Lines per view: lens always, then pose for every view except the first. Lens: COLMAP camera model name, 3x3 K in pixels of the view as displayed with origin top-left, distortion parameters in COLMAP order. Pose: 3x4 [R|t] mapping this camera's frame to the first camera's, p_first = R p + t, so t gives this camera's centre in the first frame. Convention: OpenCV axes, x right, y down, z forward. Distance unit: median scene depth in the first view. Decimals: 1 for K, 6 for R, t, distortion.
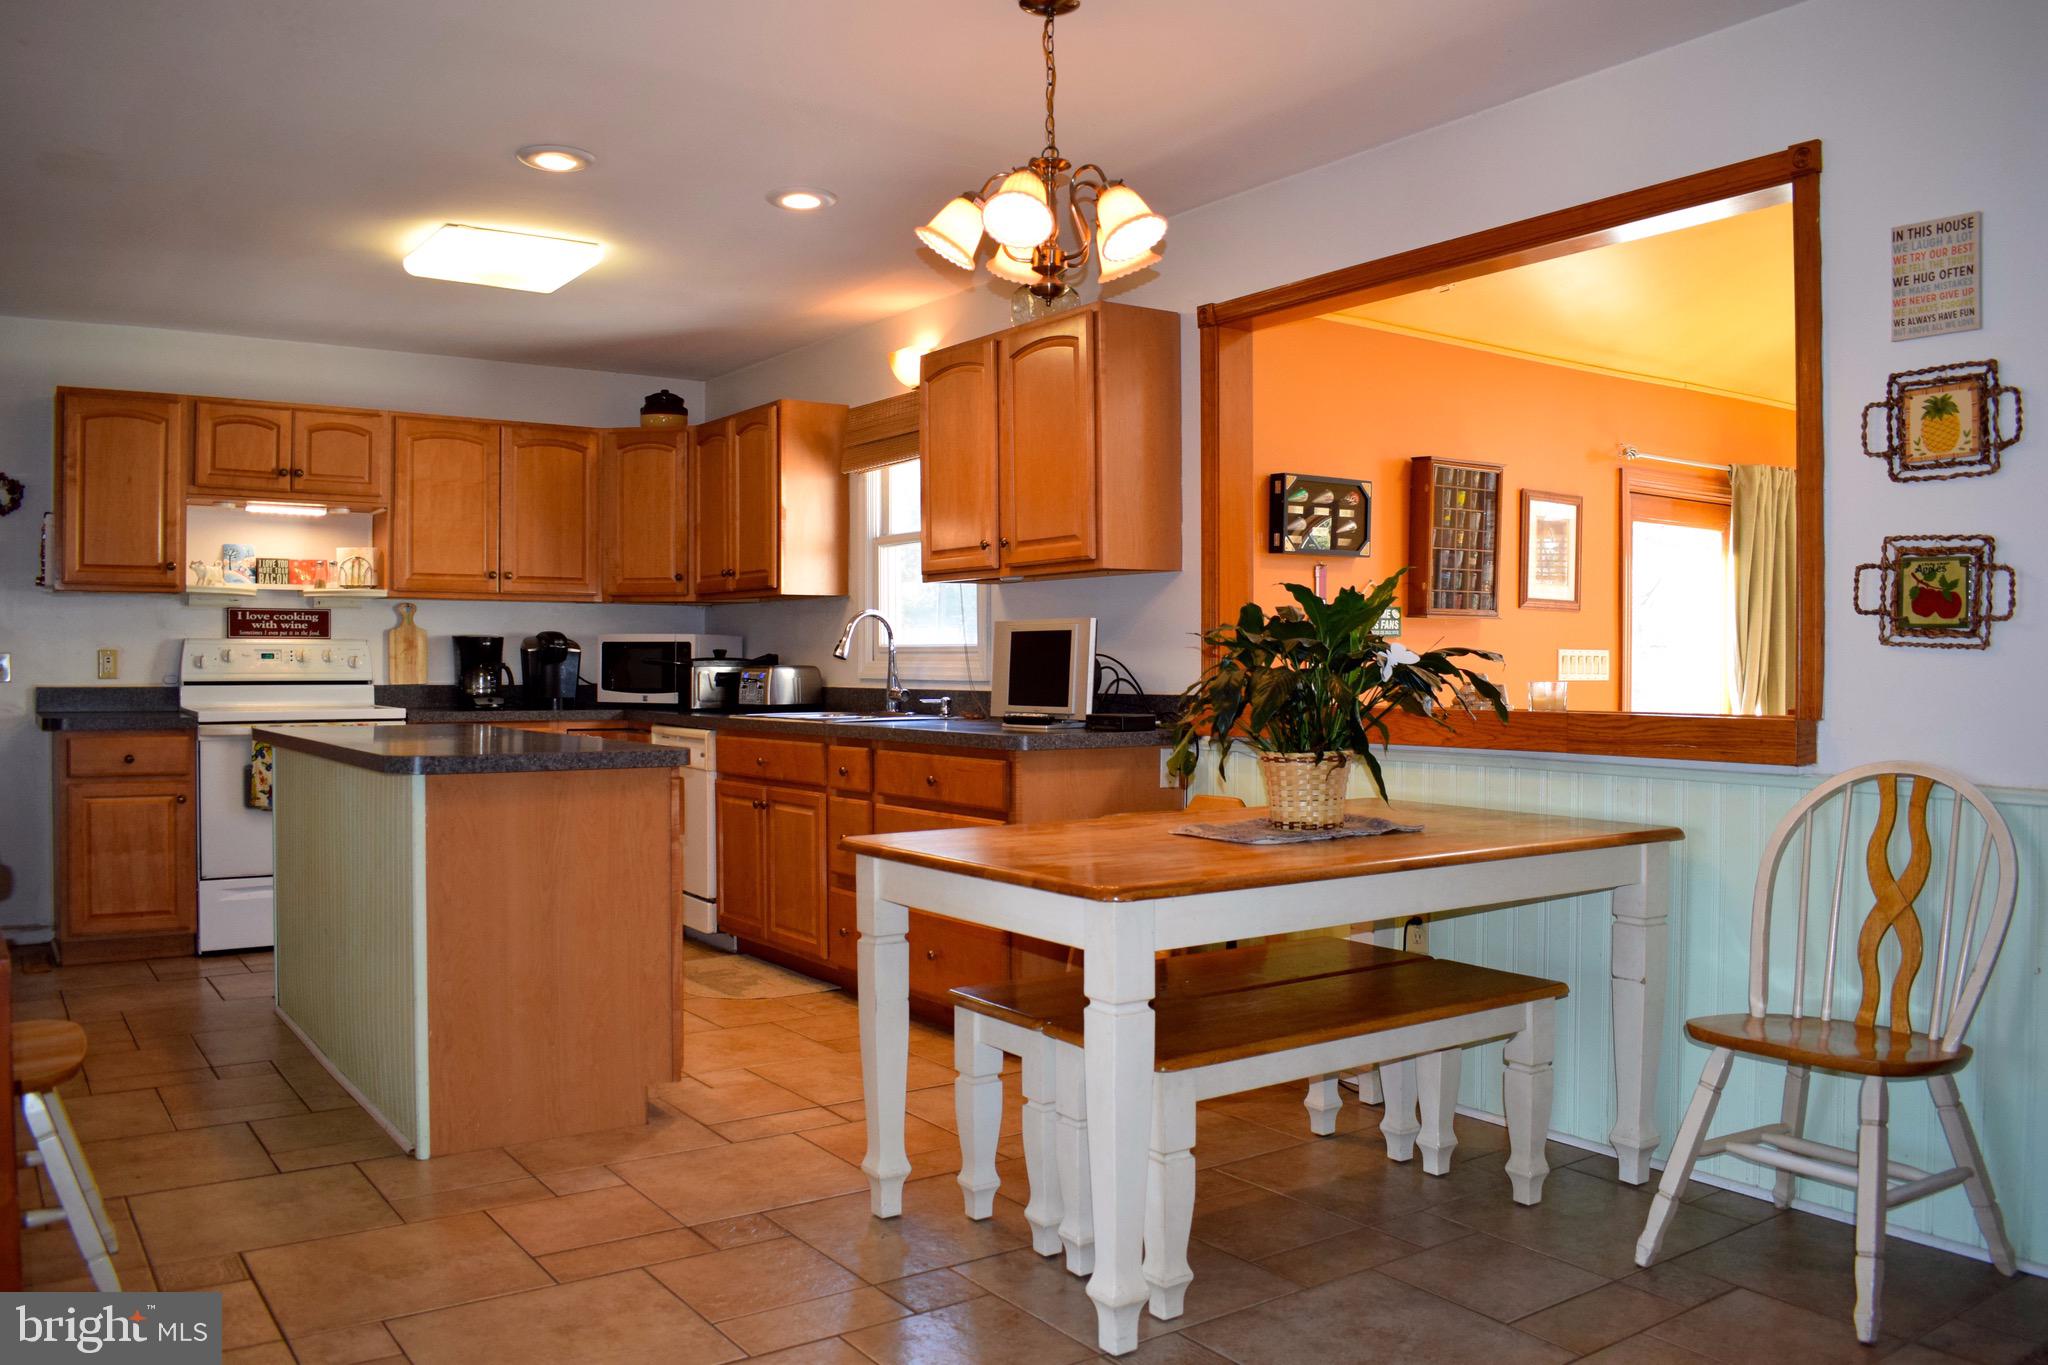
lens RADIAL K [[1600.4, 0, 1028.3], [0, 1600.4, 677.5], [0, 0, 1]] dist [-0.095608, 0.023309]
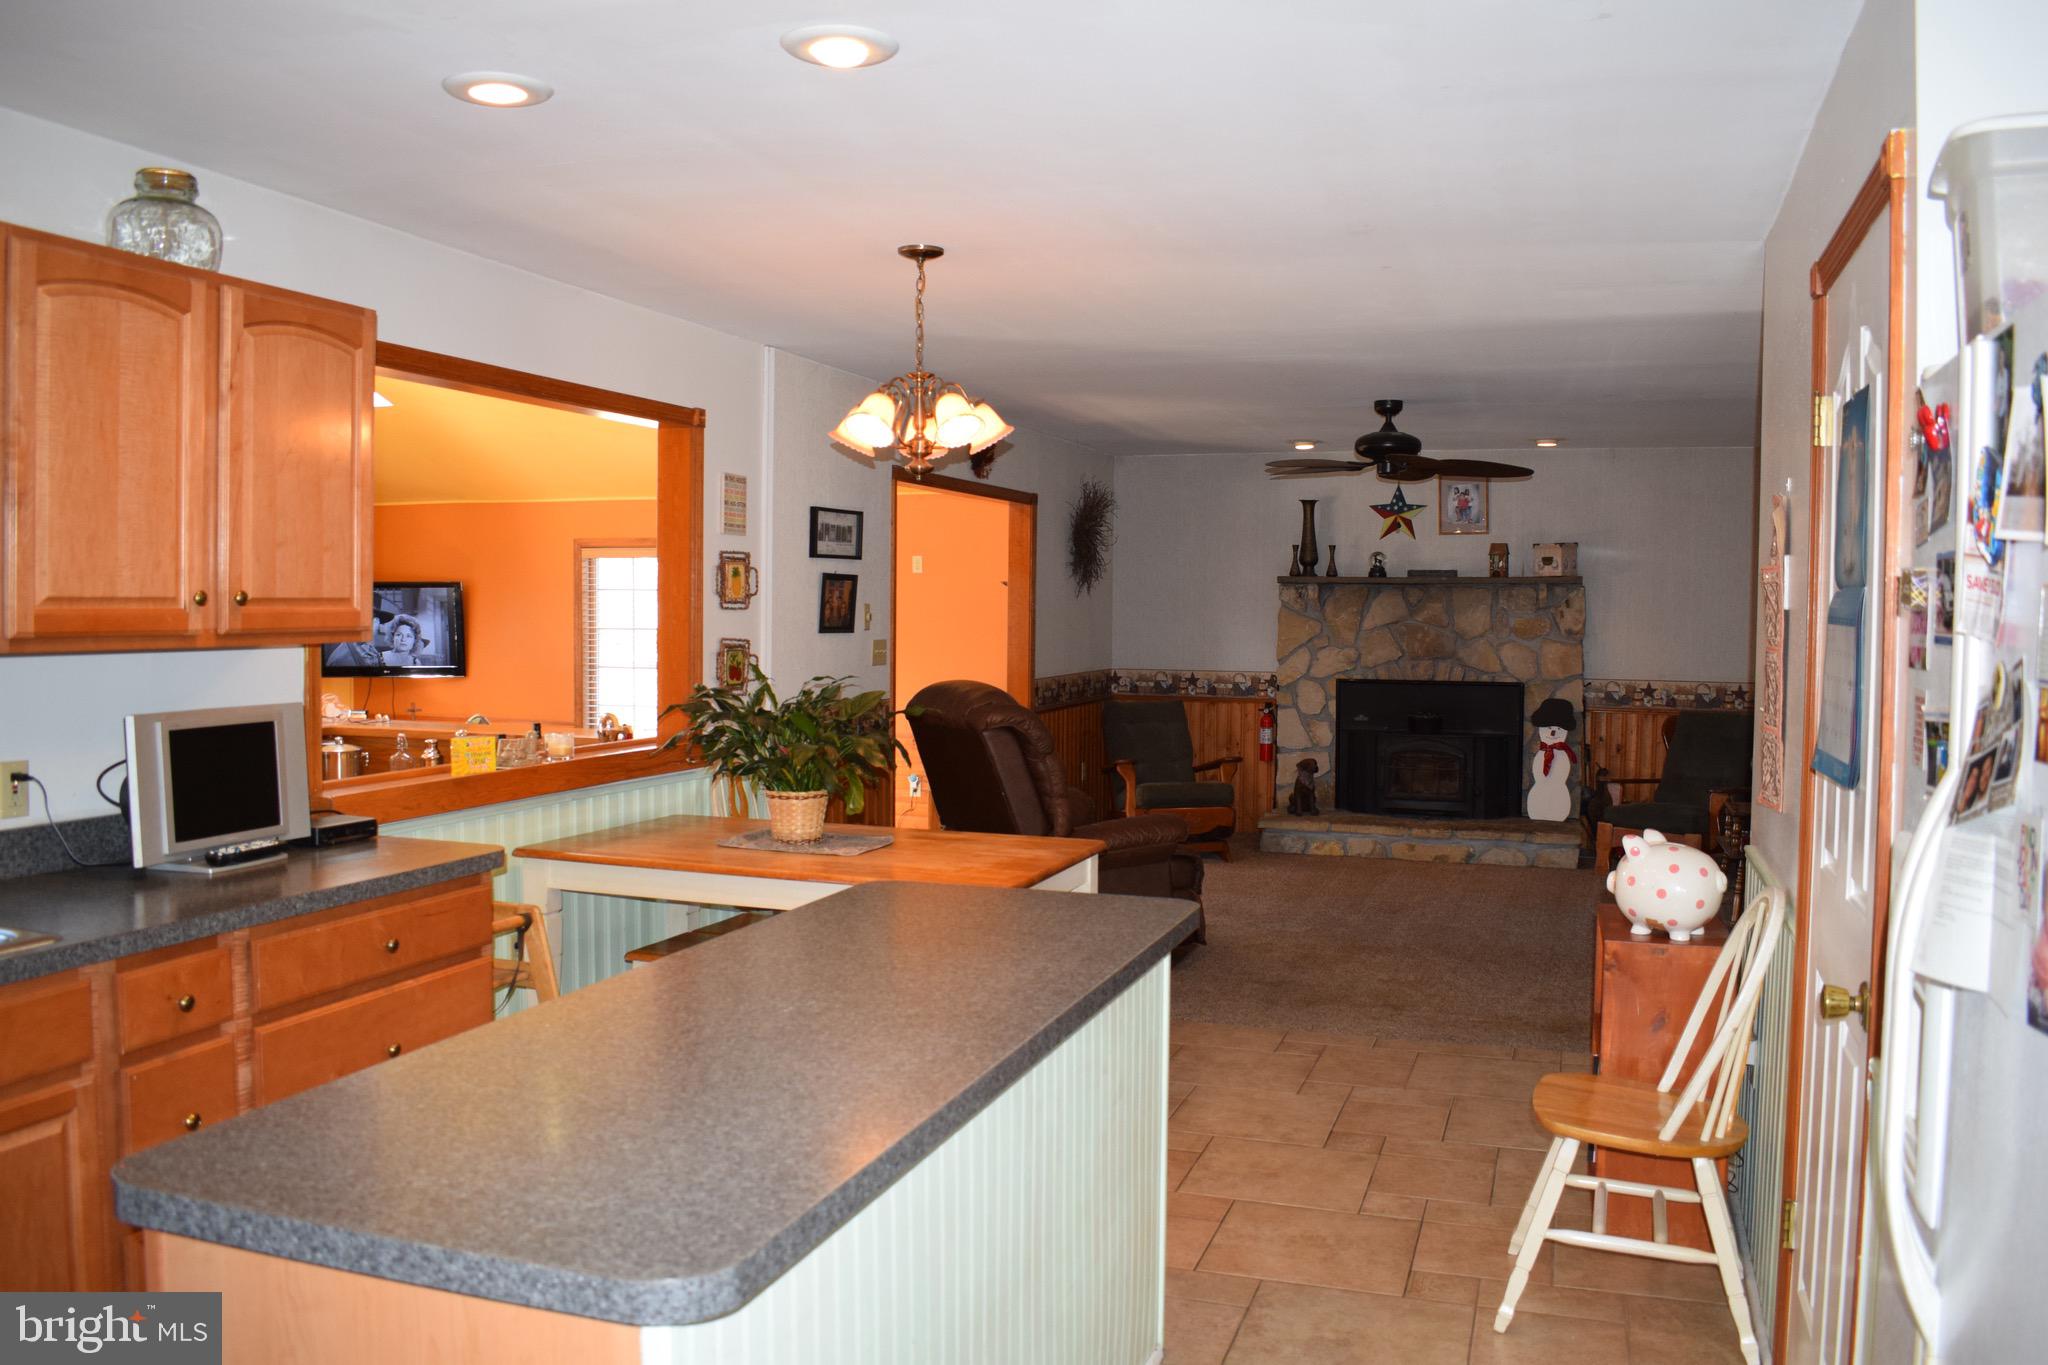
lens RADIAL K [[1600.4, 0, 1030.2], [0, 1600.4, 692.7], [0, 0, 1]] dist [-0.095608, 0.023309]
pose [[-0.587925, -0.048821, 0.807441, -0.694490], [-0.002874, 0.998297, 0.058268, -0.077951], [-0.808910, 0.031936, -0.587064, 1.038984]]
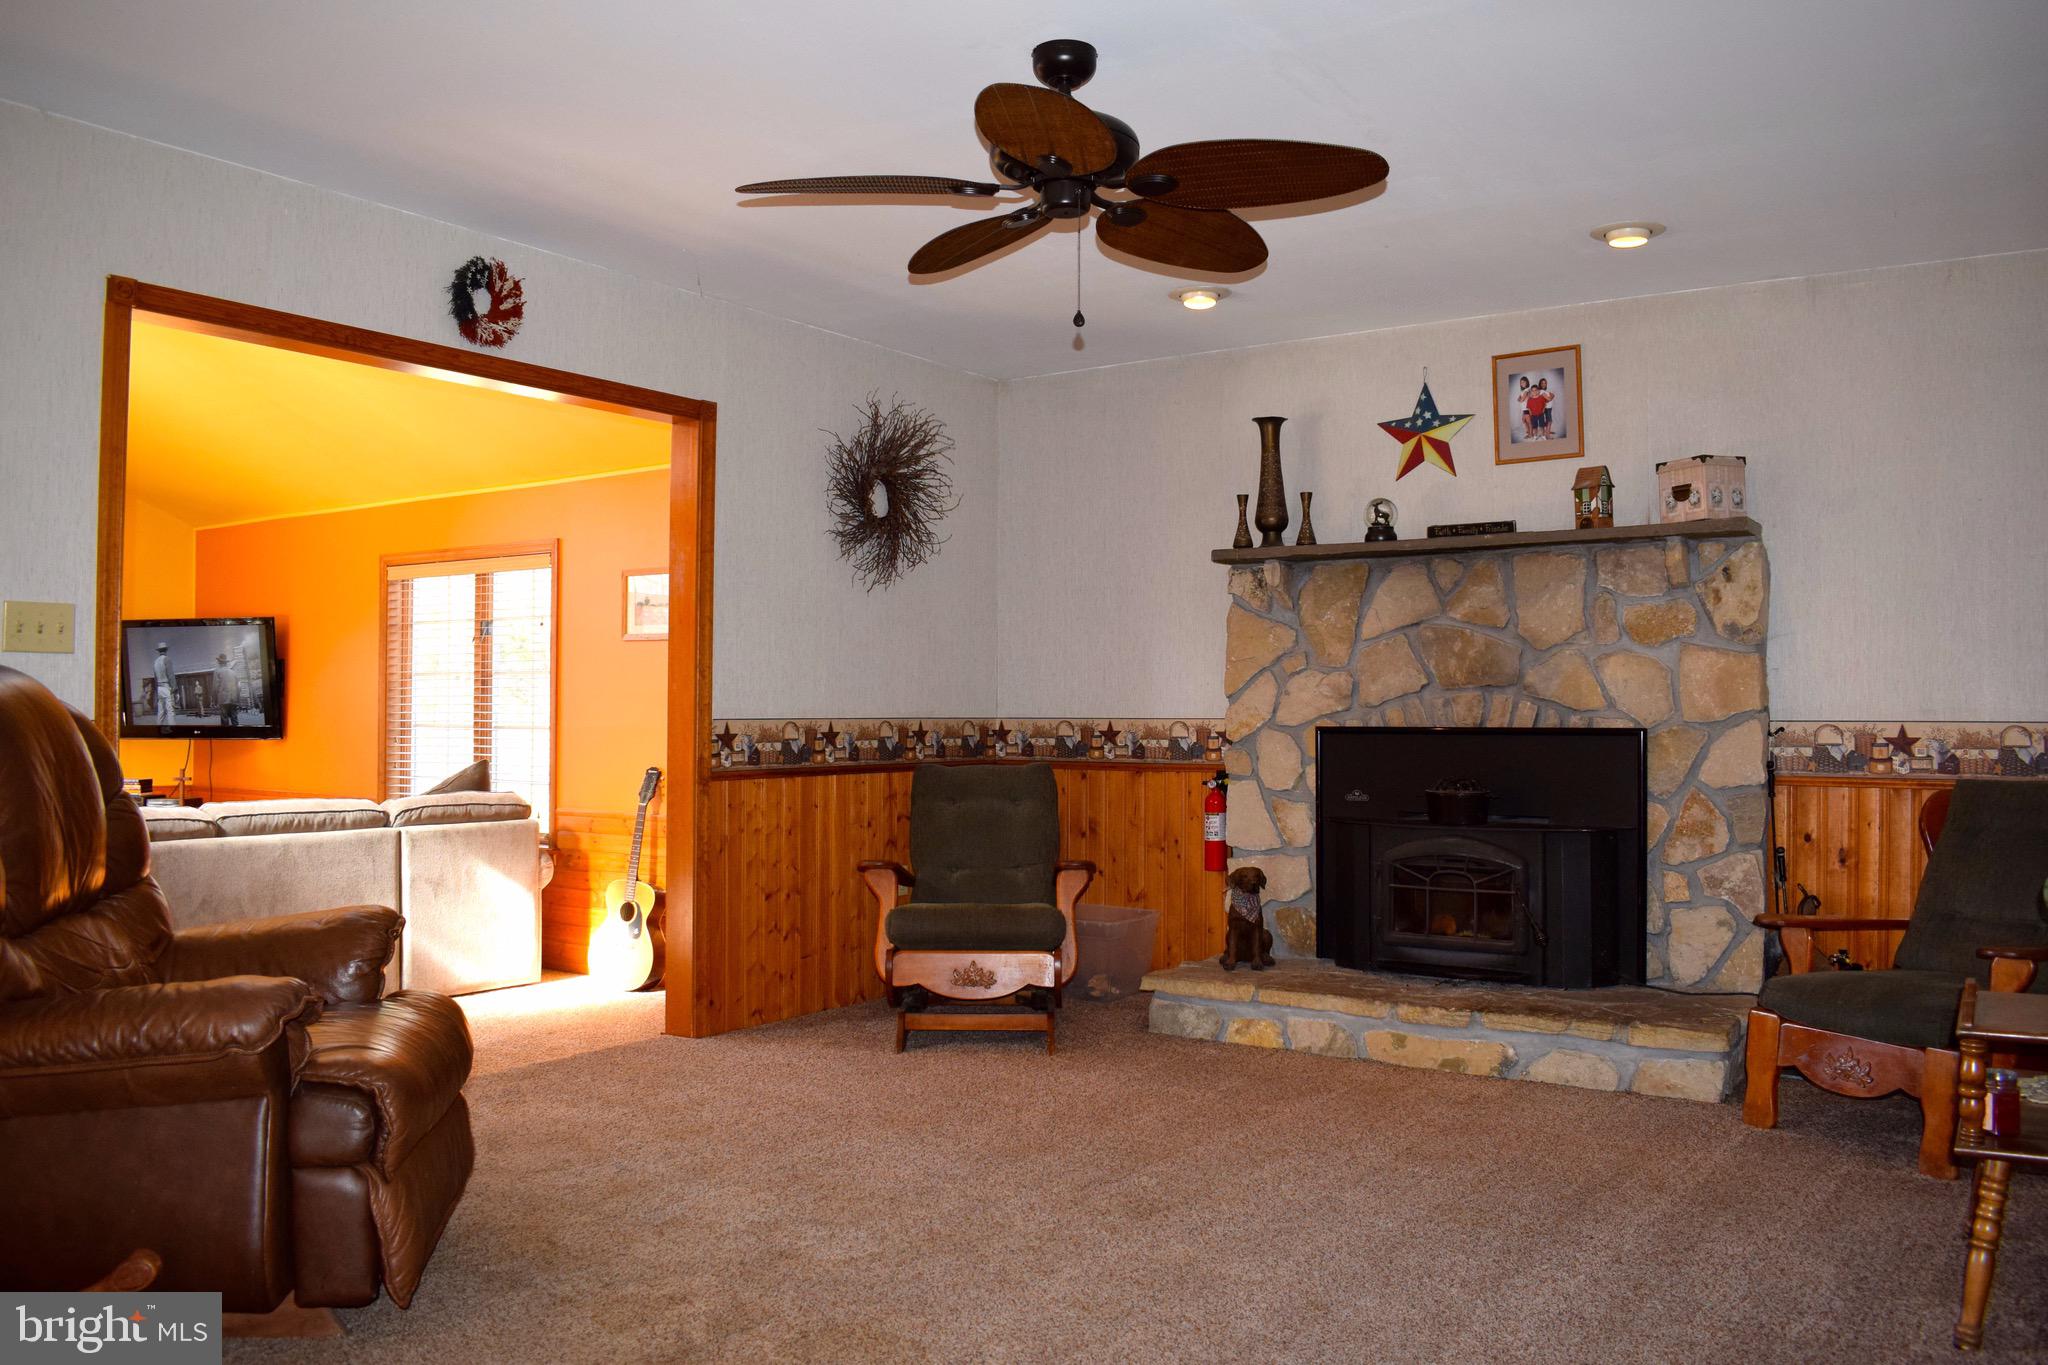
lens RADIAL K [[1600.4, 0, 1025.5], [0, 1600.4, 681.0], [0, 0, 1]] dist [-0.095608, 0.023309]
pose [[-0.354251, 0.017687, 0.934983, -0.523583], [0.001644, 0.999831, -0.018291, -0.041678], [-0.935149, -0.004943, -0.354221, 0.663162]]
